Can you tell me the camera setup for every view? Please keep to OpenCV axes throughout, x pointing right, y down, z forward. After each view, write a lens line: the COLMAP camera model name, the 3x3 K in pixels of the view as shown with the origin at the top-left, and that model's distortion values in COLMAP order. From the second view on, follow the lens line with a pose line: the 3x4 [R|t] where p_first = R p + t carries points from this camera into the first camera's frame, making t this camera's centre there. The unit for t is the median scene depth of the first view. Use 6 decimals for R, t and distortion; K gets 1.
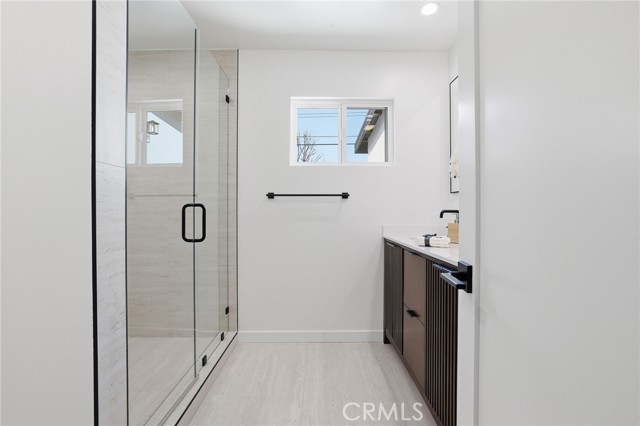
lens RADIAL K [[290.0, 0, 318.9], [0, 290.0, 212.8], [0, 0, 1]] dist [-0.000088, 0.000028]
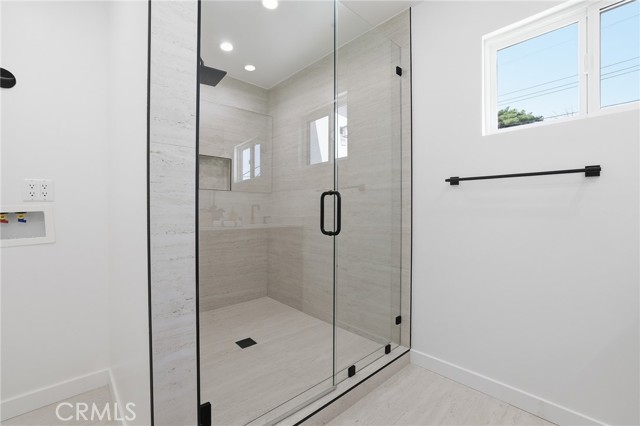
lens RADIAL K [[278.2, 0, 320.4], [0, 278.2, 211.1], [0, 0, 1]] dist [-0.027424, 0.005868]
pose [[0.683523, 0.002397, -0.729925, 0.116211], [-0.006680, 0.999973, -0.002971, 0.021481], [0.729899, 0.006907, 0.683520, 0.277712]]
